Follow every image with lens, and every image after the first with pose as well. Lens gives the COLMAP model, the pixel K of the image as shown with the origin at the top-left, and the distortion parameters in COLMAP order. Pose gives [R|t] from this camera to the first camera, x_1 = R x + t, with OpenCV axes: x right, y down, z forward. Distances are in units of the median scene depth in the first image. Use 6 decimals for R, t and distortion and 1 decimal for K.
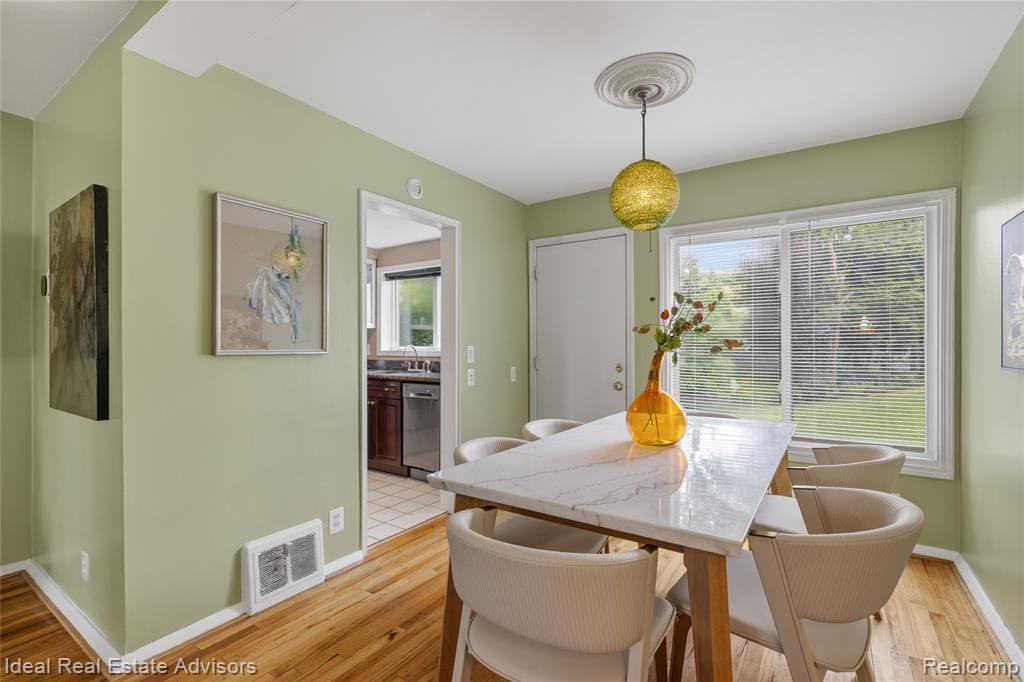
lens RADIAL K [[464.9, 0, 513.9], [0, 464.9, 343.2], [0, 0, 1]] dist [-0.001238, -0.000248]
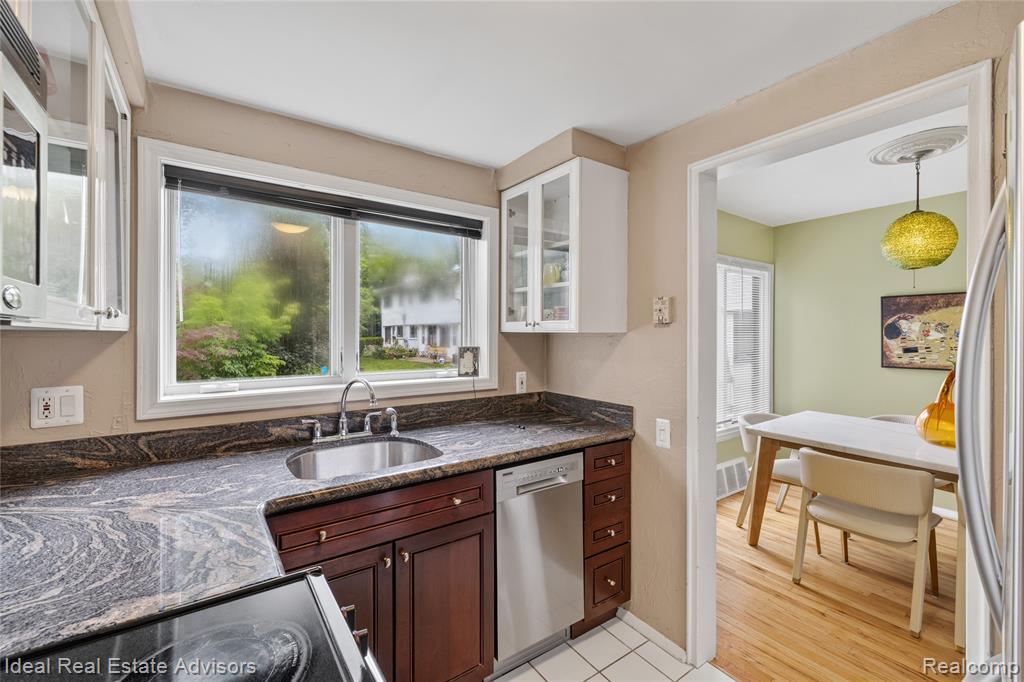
lens RADIAL K [[429.9, 0, 508.8], [0, 429.9, 334.3], [0, 0, 1]] dist [-0.001637, 0.000179]
pose [[0.356952, 0.002370, 0.934120, -0.596089], [-0.003118, 0.999994, -0.001346, -0.038010], [-0.934118, -0.002432, 0.356957, 0.841212]]
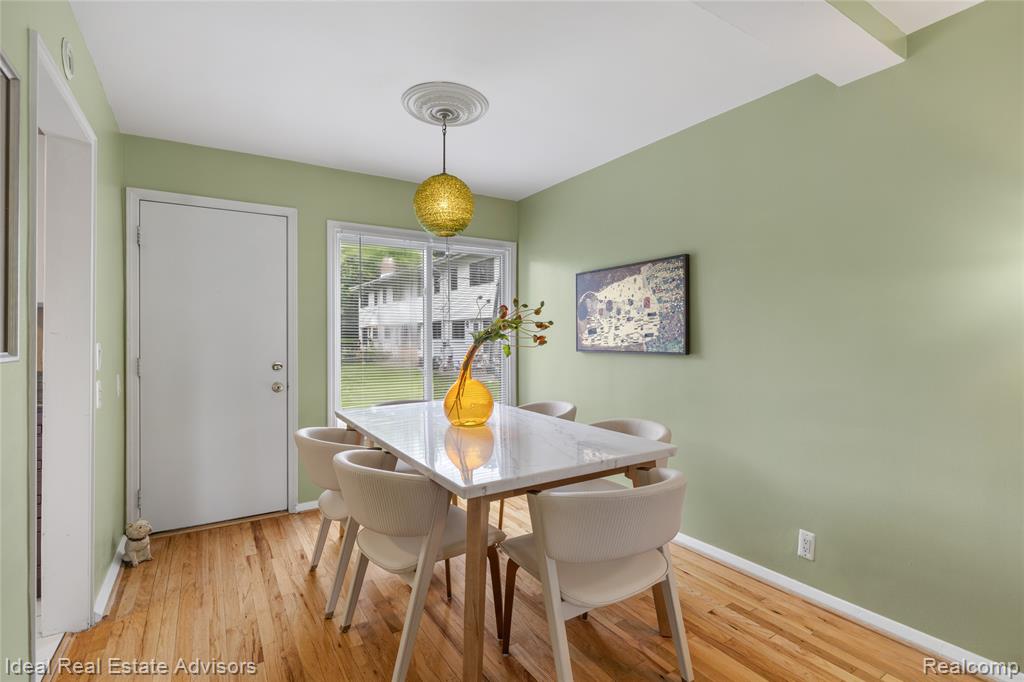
lens RADIAL K [[486.6, 0, 509.1], [0, 486.6, 329.7], [0, 0, 1]] dist [-0.016979, 0.000046]
pose [[0.405135, 0.015589, 0.914124, -0.380397], [0.000835, 0.999848, -0.017421, 0.000447], [-0.914257, 0.007821, 0.405060, 0.205596]]
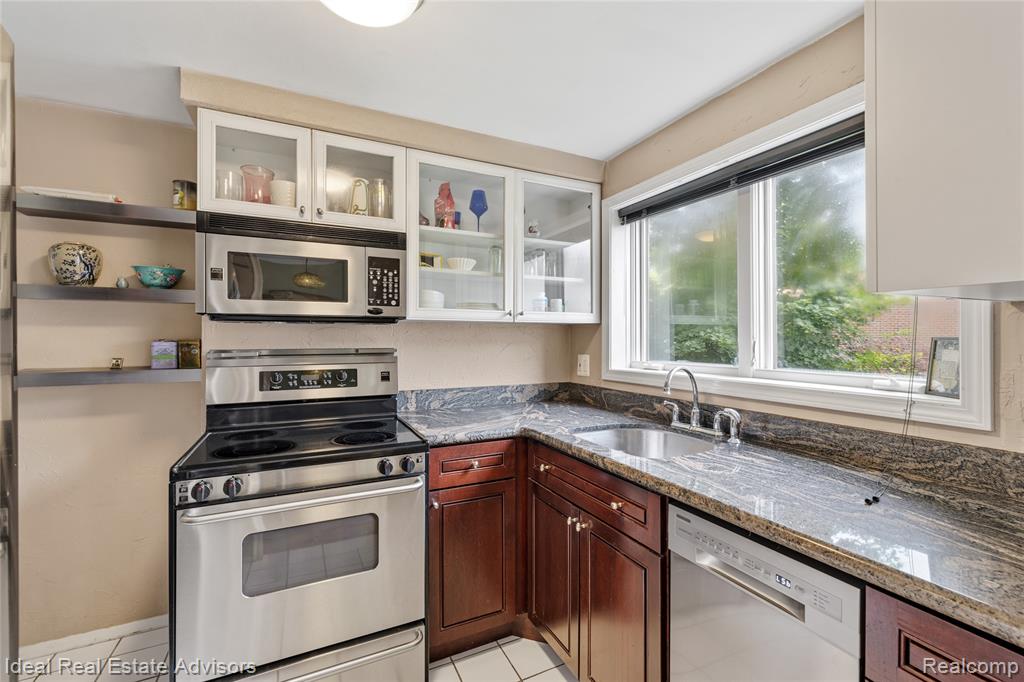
lens RADIAL K [[440.1, 0, 510.9], [0, 440.1, 334.9], [0, 0, 1]] dist [0.001508, 0.000212]
pose [[0.864118, -0.000982, -0.503289, -0.181712], [-0.001408, 0.999989, -0.004368, -0.021549], [0.503288, 0.004483, 0.864107, 0.694687]]
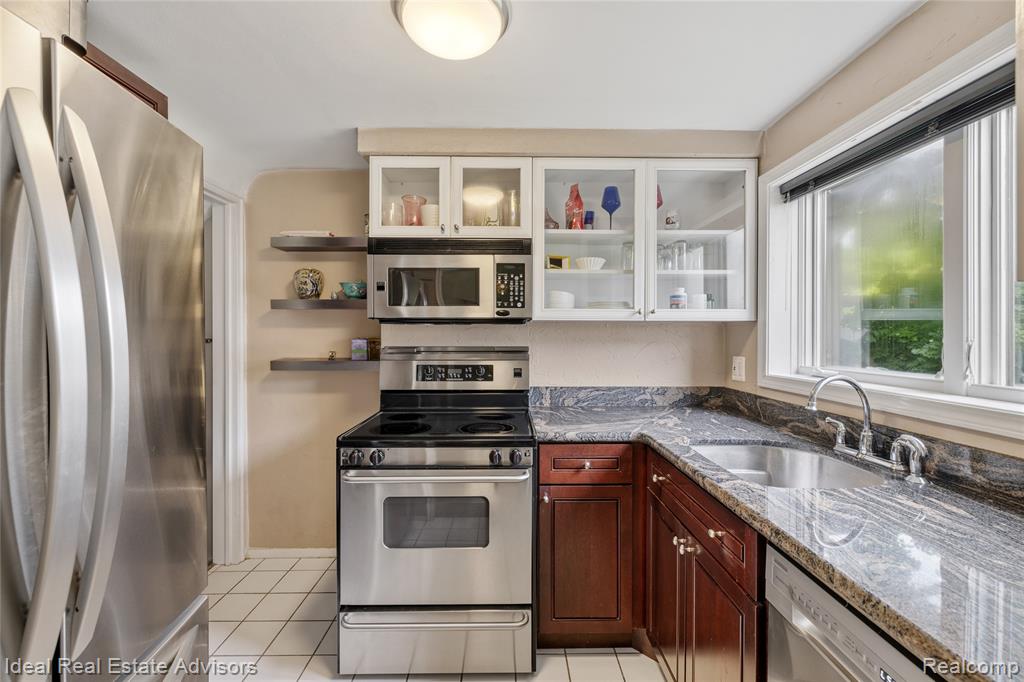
lens RADIAL K [[429.9, 0, 508.8], [0, 429.9, 334.3], [0, 0, 1]] dist [-0.001637, 0.000179]
pose [[0.563506, 0.003979, -0.826102, -0.126540], [-0.001294, 0.999991, 0.003933, -0.025861], [0.826111, -0.001147, 0.563507, 0.750015]]
